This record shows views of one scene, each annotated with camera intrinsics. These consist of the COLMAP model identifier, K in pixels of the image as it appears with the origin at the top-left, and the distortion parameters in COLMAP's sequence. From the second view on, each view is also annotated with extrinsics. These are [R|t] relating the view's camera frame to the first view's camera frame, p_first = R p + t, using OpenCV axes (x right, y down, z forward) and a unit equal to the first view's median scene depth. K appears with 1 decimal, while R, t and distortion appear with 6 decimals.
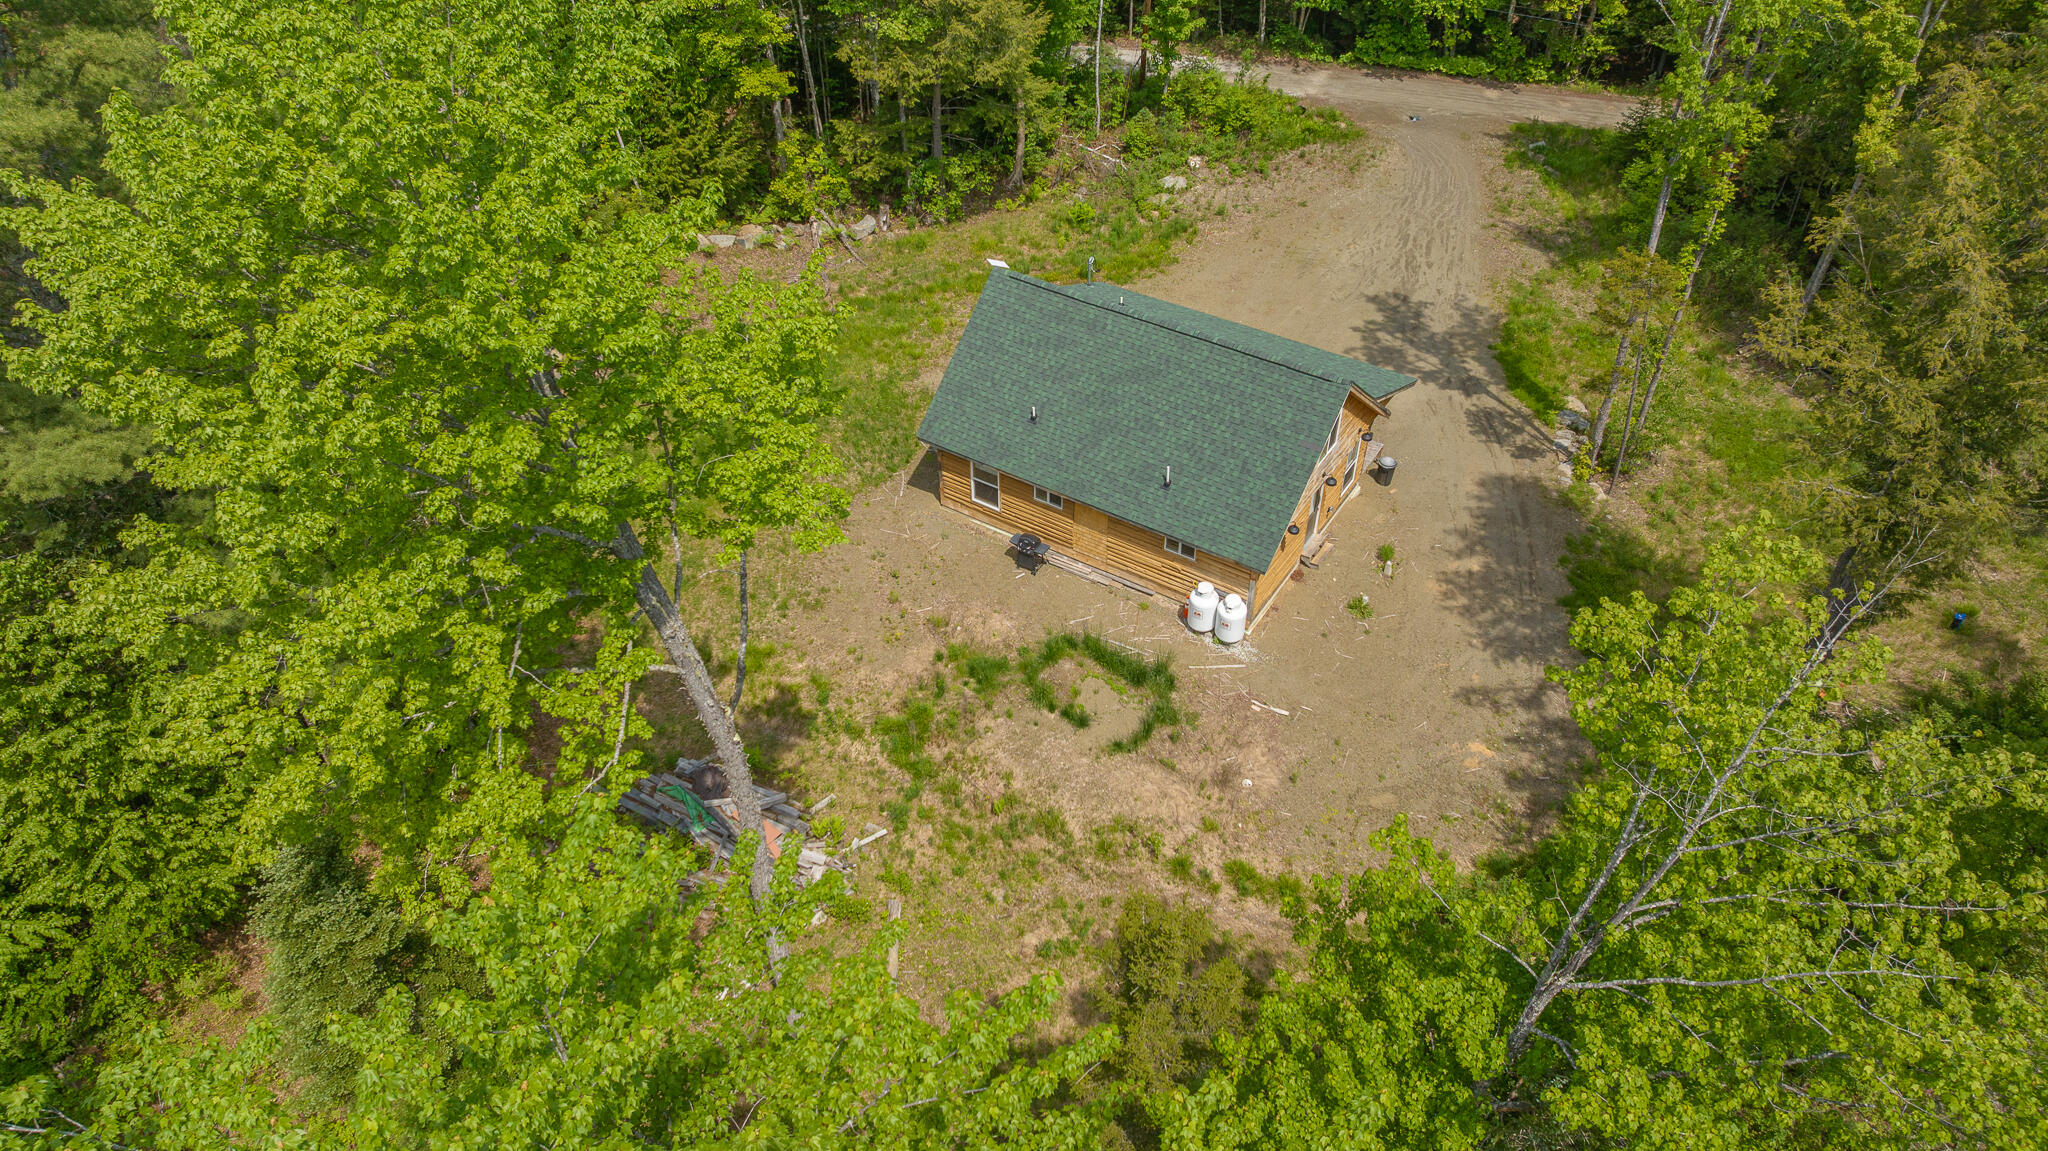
lens RADIAL K [[1432.2, 0, 1021.4], [0, 1432.2, 575.2], [0, 0, 1]] dist [-0.024983, 0.025348]
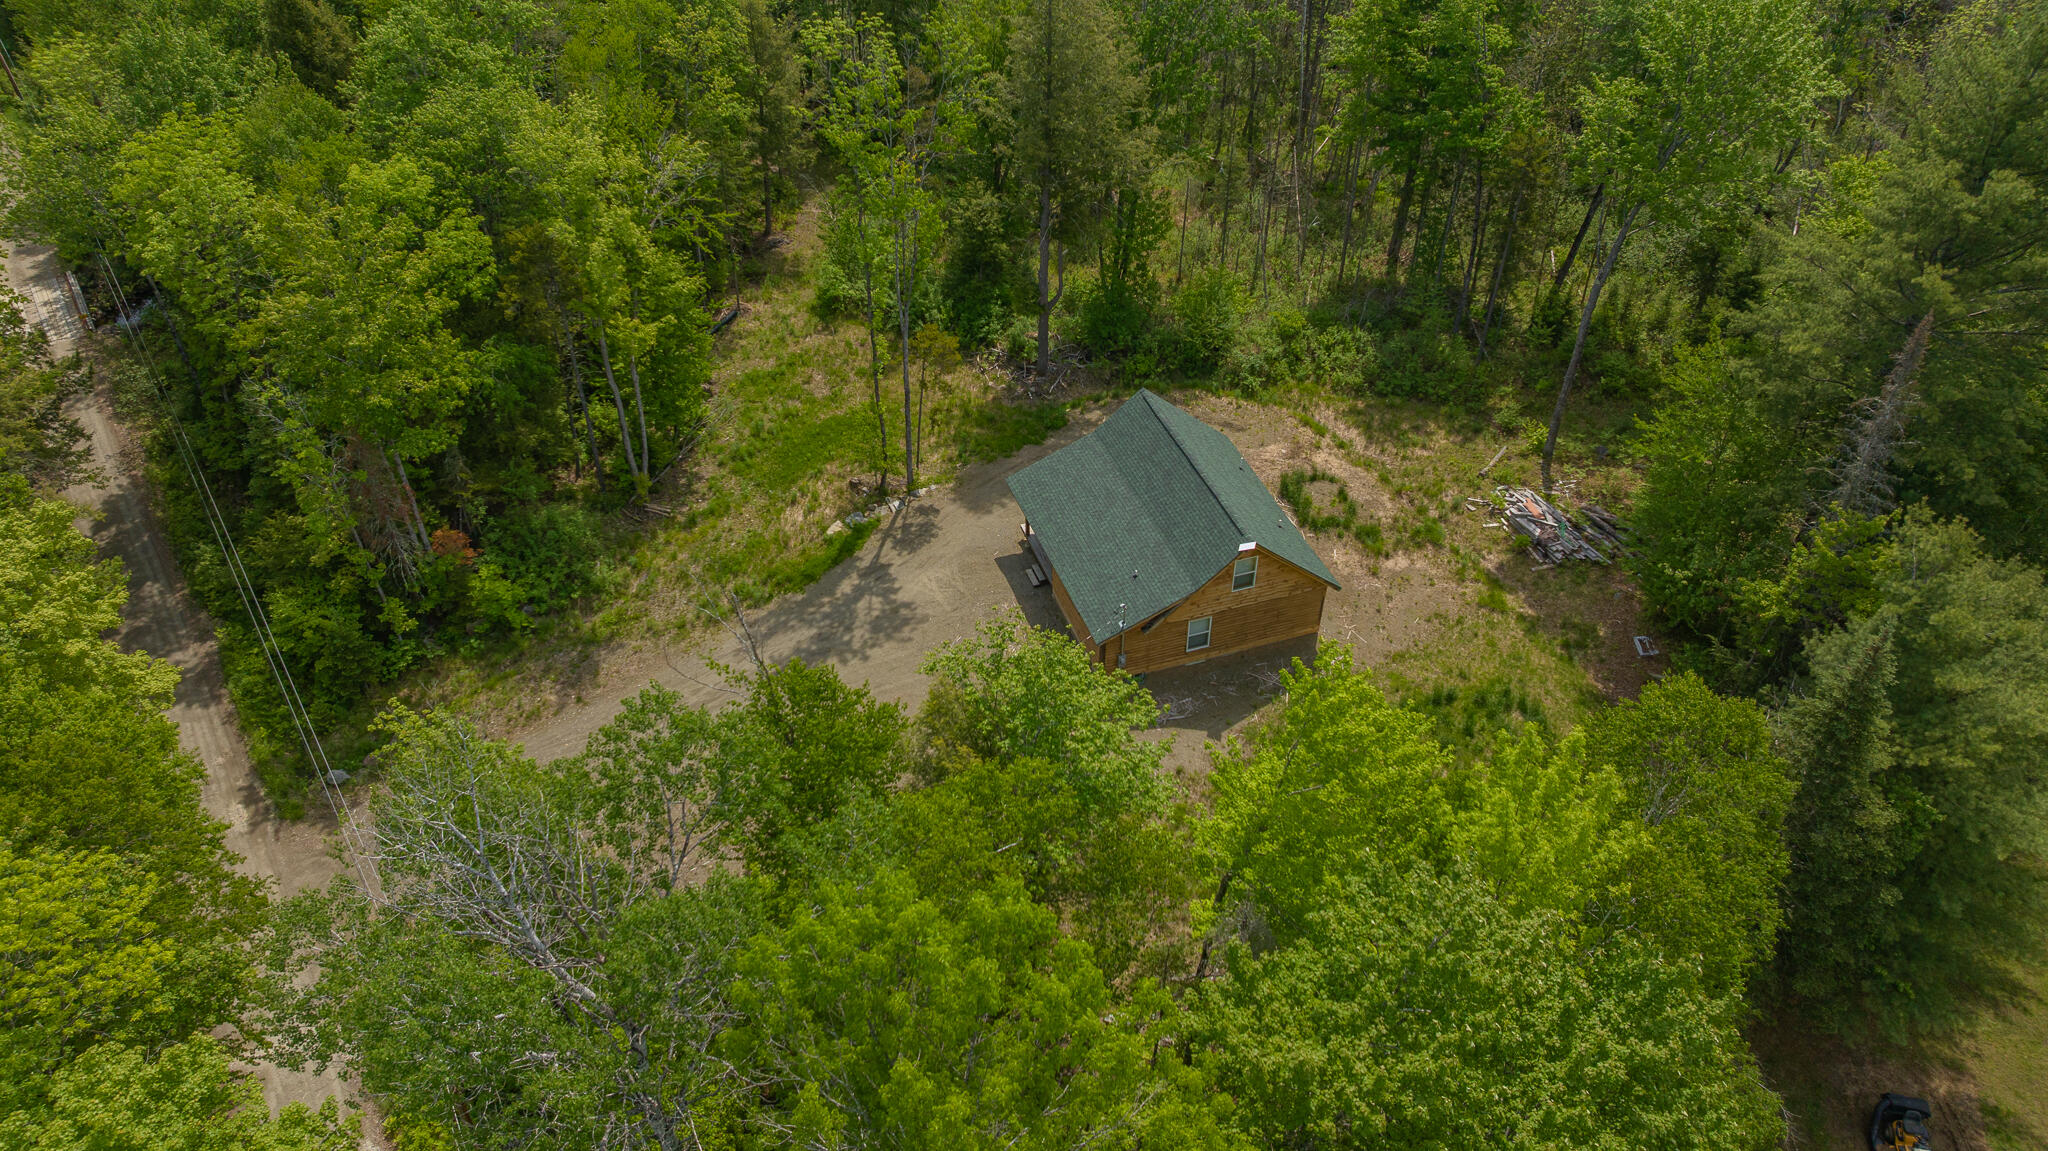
lens RADIAL K [[1432.2, 0, 1029.6], [0, 1432.2, 574.2], [0, 0, 1]] dist [-0.024983, 0.025348]
pose [[-0.782556, -0.398589, 0.478260, -0.509336], [0.415813, 0.237118, 0.877994, -1.490963], [-0.463363, 0.885947, -0.019820, 1.193453]]
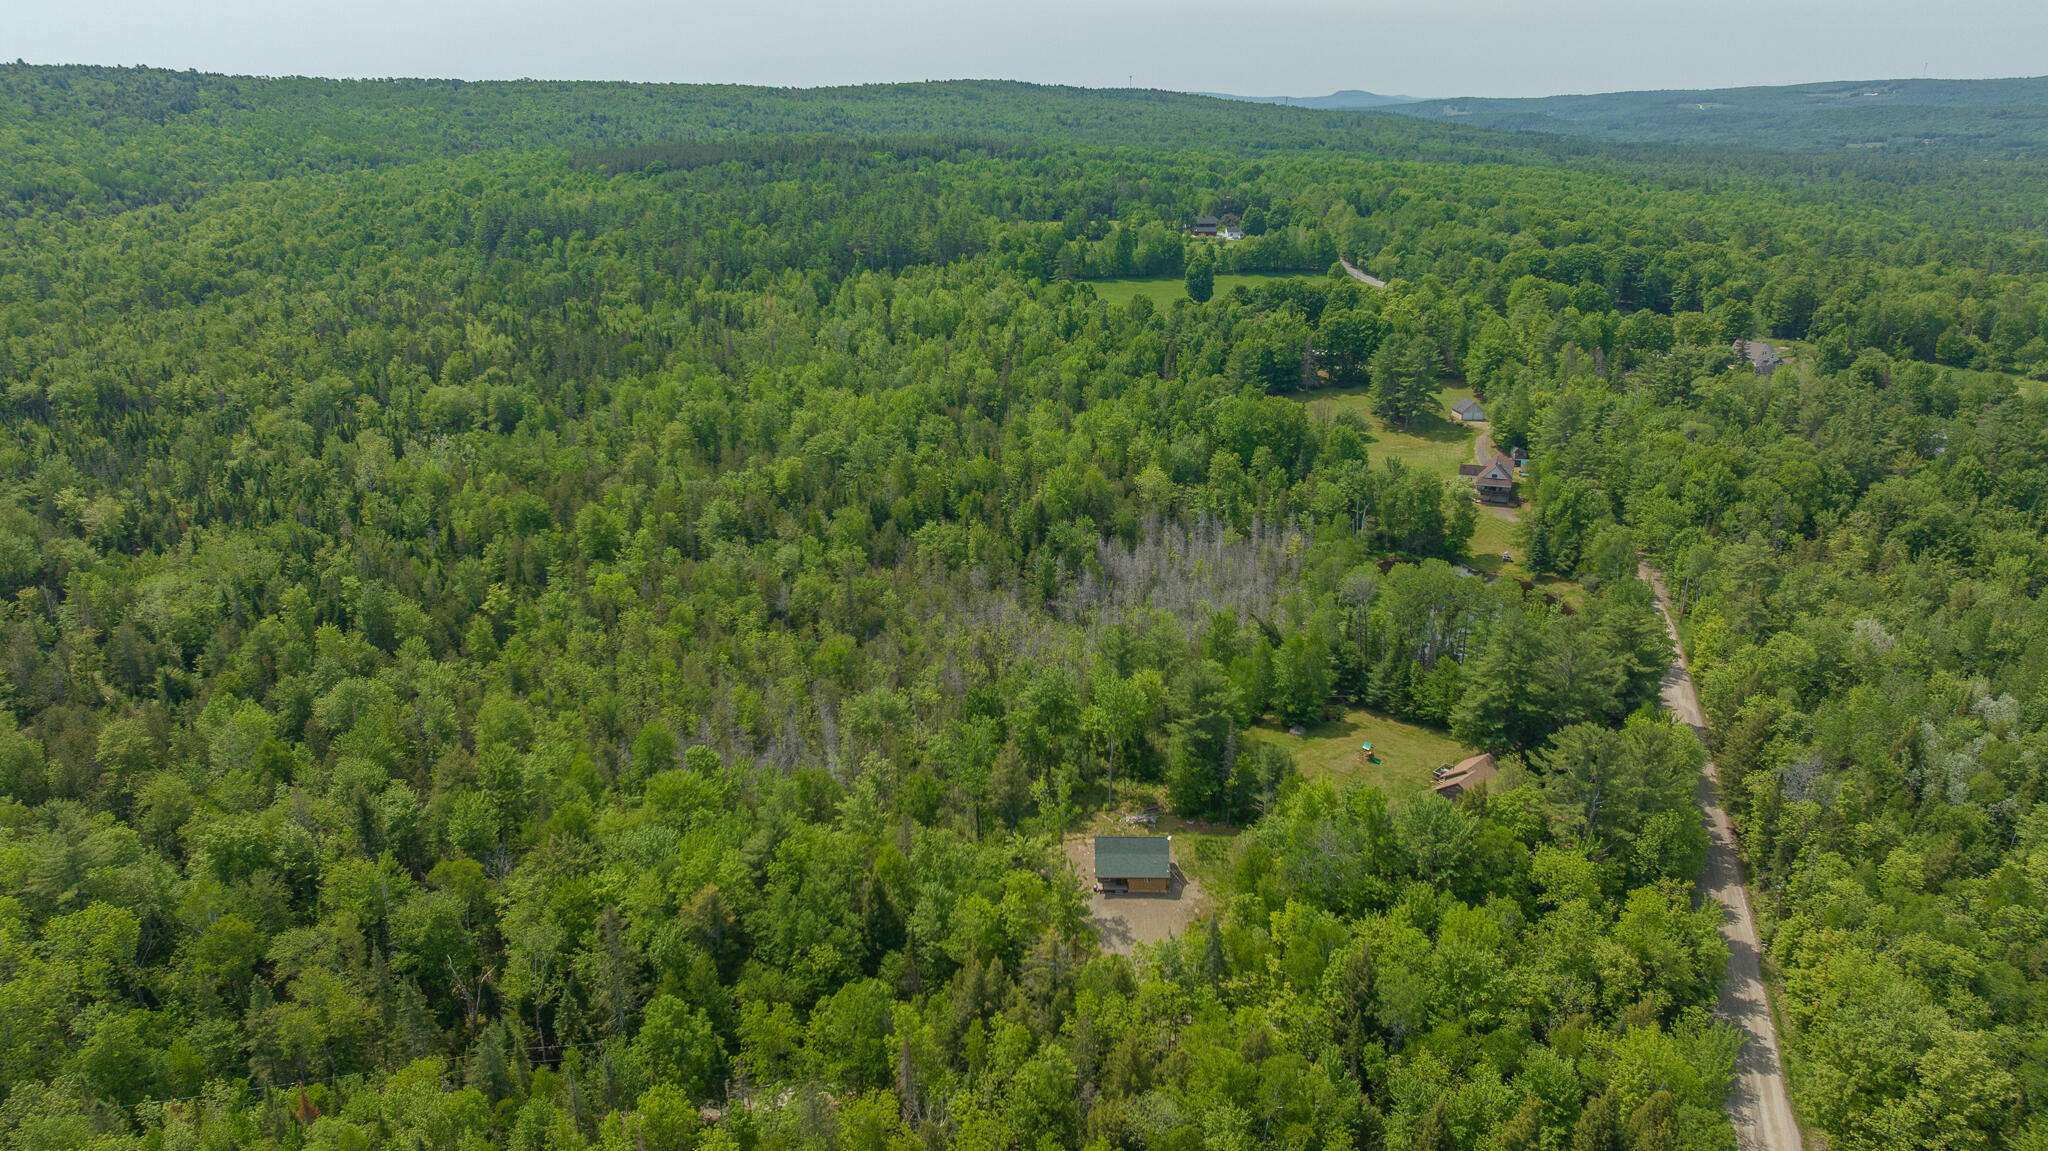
lens RADIAL K [[1432.2, 0, 1027.1], [0, 1432.2, 564.6], [0, 0, 1]] dist [-0.024983, 0.025348]
pose [[-0.853066, 0.165397, -0.494896, 2.970121], [-0.341131, 0.540912, 0.768794, -4.787582], [0.394851, 0.824656, -0.405012, 2.180419]]
